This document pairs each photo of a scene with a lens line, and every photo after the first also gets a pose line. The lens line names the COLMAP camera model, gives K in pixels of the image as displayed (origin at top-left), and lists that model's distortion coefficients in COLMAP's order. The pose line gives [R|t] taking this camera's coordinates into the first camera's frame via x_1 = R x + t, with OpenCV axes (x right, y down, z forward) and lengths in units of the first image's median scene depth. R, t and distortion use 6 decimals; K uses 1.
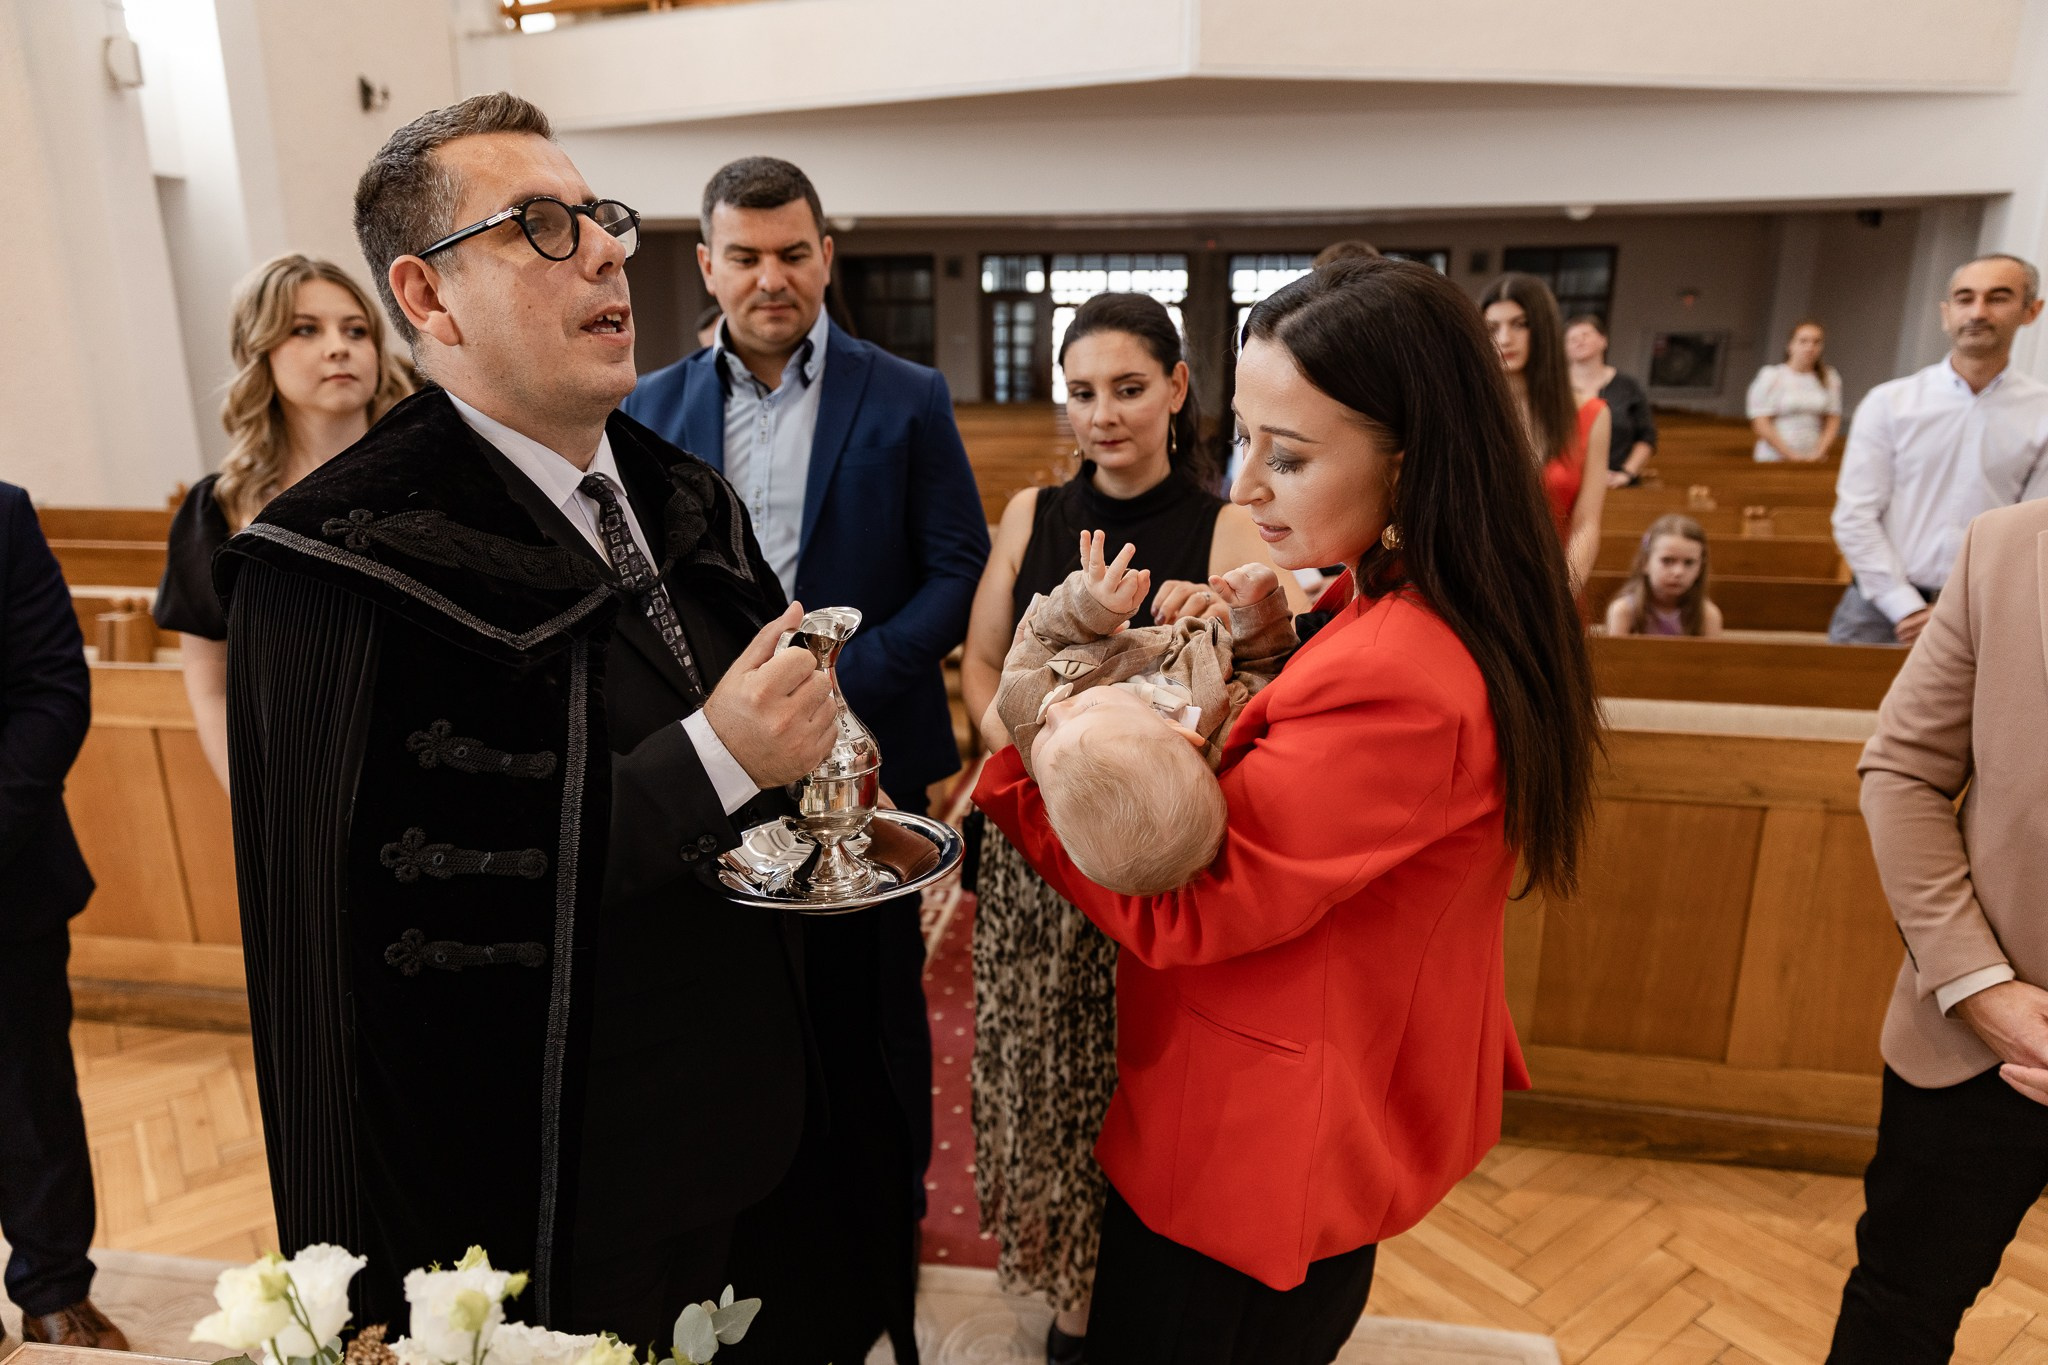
lens RADIAL K [[1337.0, 0, 1023.9], [0, 1337.0, 697.3], [0, 0, 1]] dist [0.012438, -0.001564]
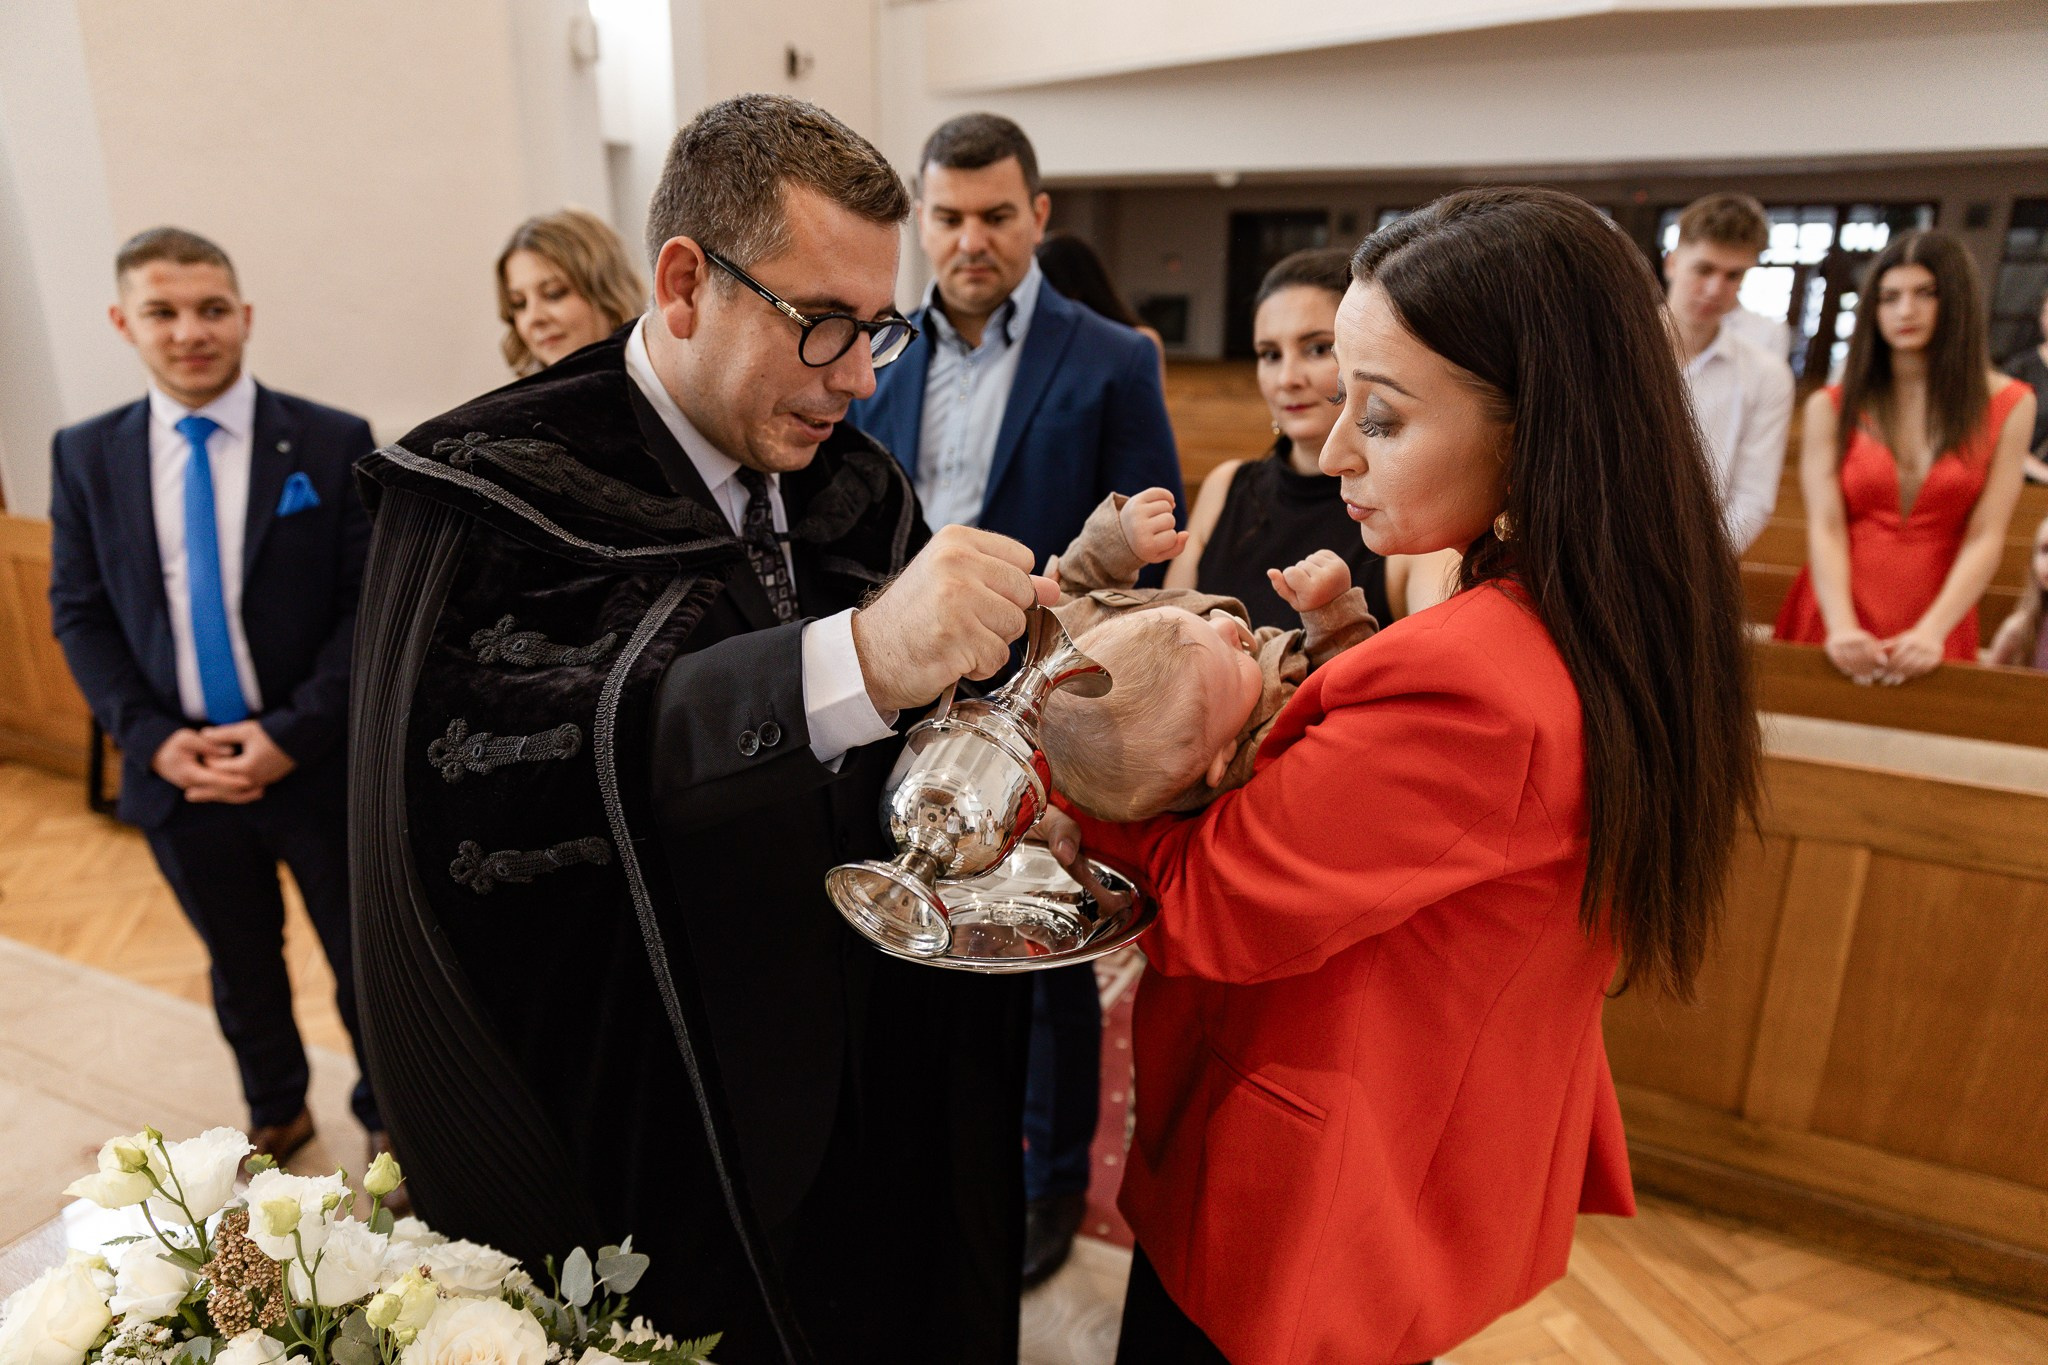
lens RADIAL K [[1343.2, 0, 1024.0], [0, 1343.2, 682.5], [0, 0, 1]] dist [0.006243, -0.002675]
pose [[0.956274, 0.096173, -0.276208, 0.114325], [-0.090732, 0.995347, 0.032443, -0.012632], [0.278043, -0.005963, 0.960550, 0.030671]]
